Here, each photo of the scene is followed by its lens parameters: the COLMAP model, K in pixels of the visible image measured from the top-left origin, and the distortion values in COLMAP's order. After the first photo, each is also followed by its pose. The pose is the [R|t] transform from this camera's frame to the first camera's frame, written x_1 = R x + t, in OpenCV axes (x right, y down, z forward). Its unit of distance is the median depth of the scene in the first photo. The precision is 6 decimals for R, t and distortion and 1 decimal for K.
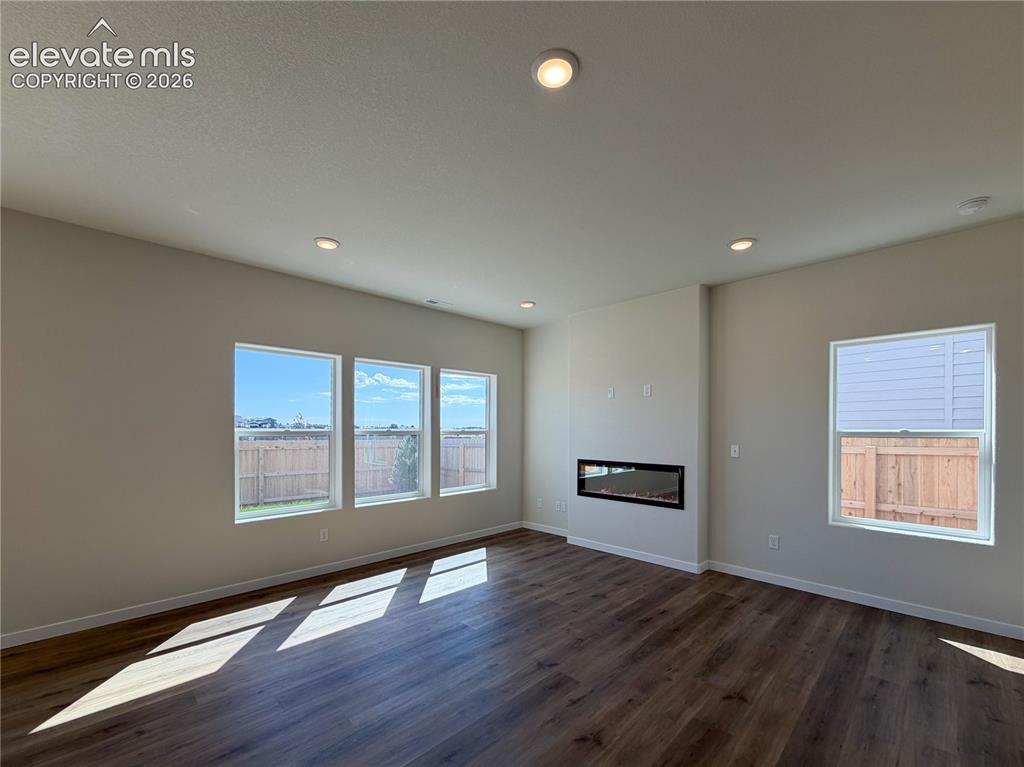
lens RADIAL K [[417.0, 0, 513.9], [0, 417.0, 426.7], [0, 0, 1]] dist [0.000072, 0.000020]
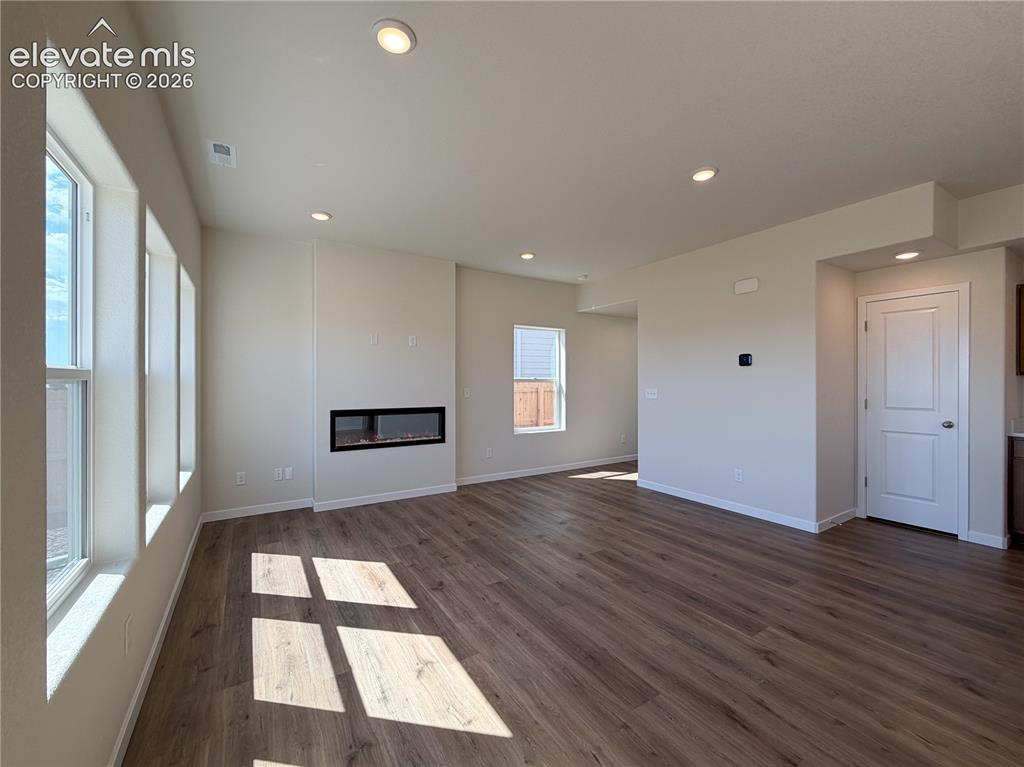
lens RADIAL K [[415.2, 0, 496.4], [0, 415.2, 383.7], [0, 0, 1]] dist [0.000955, 0.000108]
pose [[0.249305, -0.007708, 0.968394, -0.749638], [-0.008627, 0.999911, 0.010180, 0.013250], [-0.968386, -0.010893, 0.249217, 0.570201]]
